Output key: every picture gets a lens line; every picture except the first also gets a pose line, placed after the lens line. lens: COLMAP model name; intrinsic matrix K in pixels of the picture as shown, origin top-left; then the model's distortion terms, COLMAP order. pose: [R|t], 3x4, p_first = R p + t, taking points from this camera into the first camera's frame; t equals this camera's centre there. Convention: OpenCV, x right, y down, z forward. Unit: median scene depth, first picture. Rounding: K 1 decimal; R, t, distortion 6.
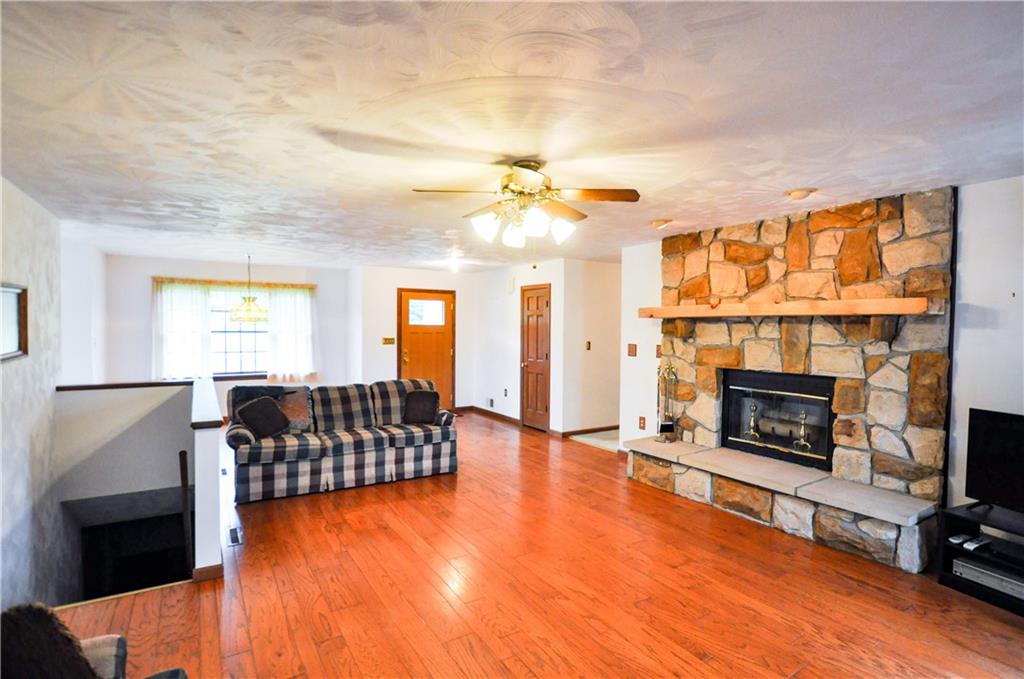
lens RADIAL K [[499.1, 0, 519.6], [0, 499.1, 338.9], [0, 0, 1]] dist [-0.035364, 0.002348]
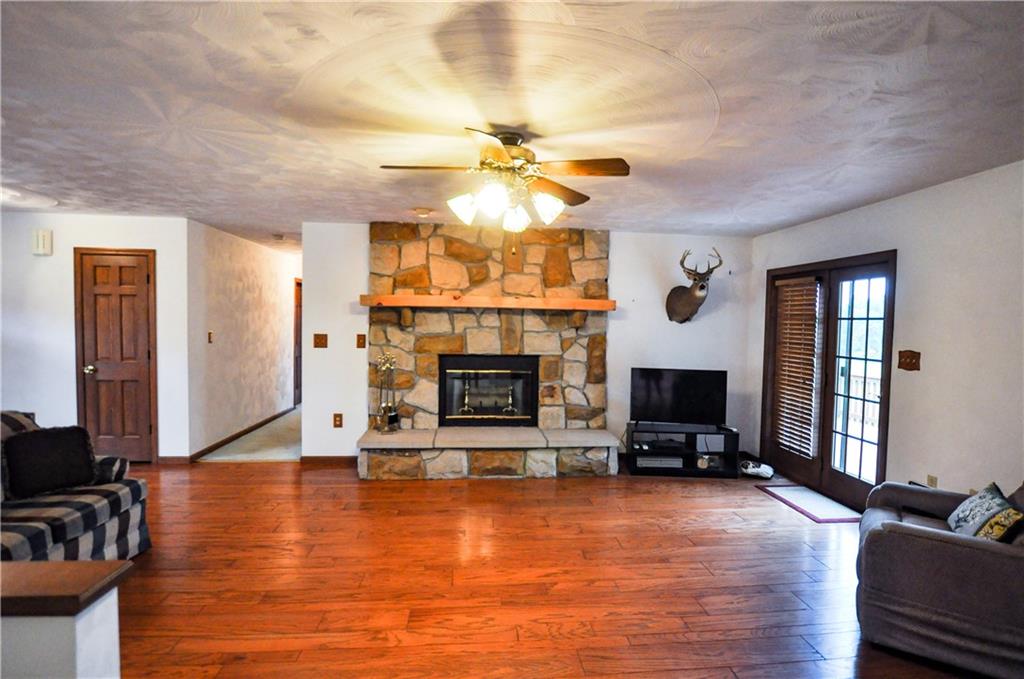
lens RADIAL K [[499.1, 0, 520.1], [0, 499.1, 340.3], [0, 0, 1]] dist [-0.035364, 0.002348]
pose [[0.454719, -0.033727, 0.889996, -0.548983], [0.005800, 0.999374, 0.034908, -0.010130], [-0.890616, -0.010711, 0.454630, 0.396078]]
